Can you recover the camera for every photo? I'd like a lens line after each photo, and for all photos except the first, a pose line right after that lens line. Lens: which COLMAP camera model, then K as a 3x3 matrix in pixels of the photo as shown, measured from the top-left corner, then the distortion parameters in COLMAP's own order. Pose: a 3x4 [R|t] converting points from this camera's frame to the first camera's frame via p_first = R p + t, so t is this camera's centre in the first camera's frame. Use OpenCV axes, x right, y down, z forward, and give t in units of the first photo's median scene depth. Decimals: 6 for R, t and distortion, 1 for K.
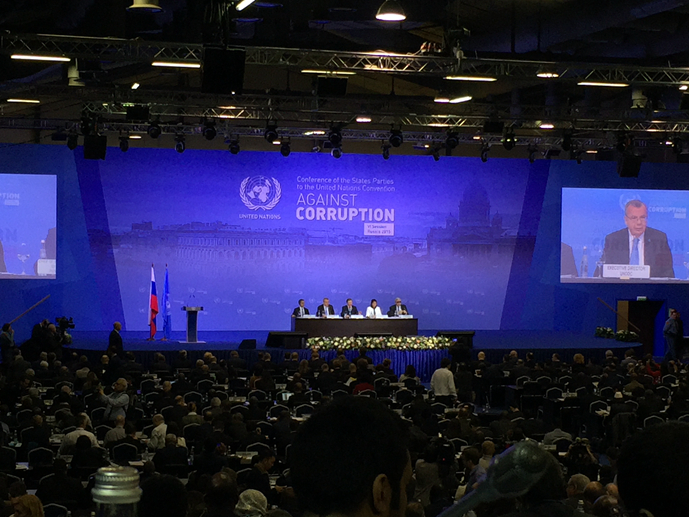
lens RADIAL K [[1446.3, 0, 344.6], [0, 1446.3, 258.7], [0, 0, 1]] dist [0.027146, 0.000000]
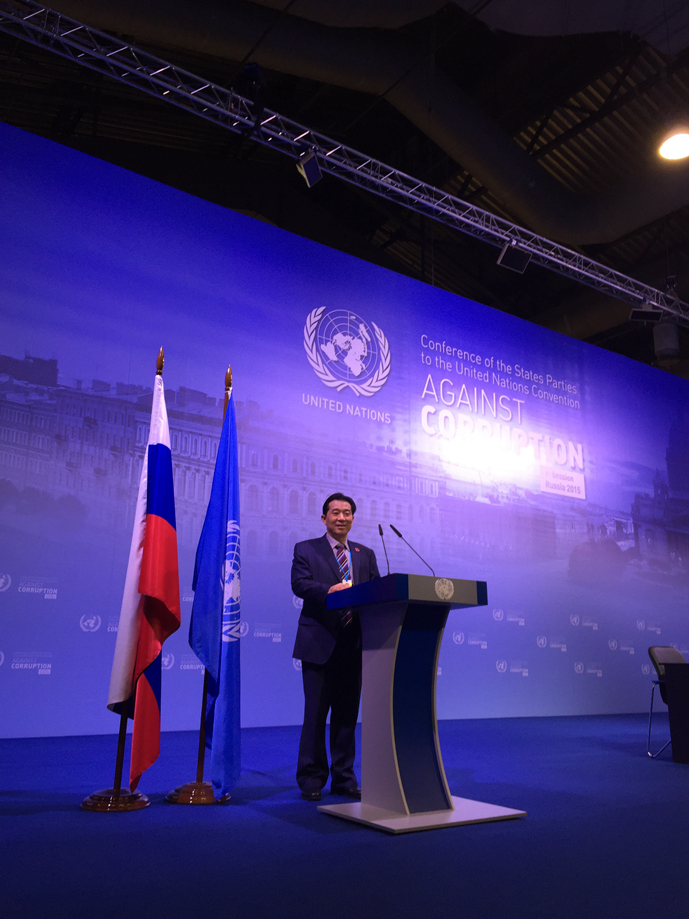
lens RADIAL K [[775.9, 0, 344.1], [0, 775.9, 458.4], [0, 0, 1]] dist [0.048504, 0.001125]
pose [[0.933482, 0.092467, 0.346499, -0.129685], [0.003138, 0.964045, -0.265720, 0.038575], [-0.358611, 0.249133, 0.899628, 0.816208]]
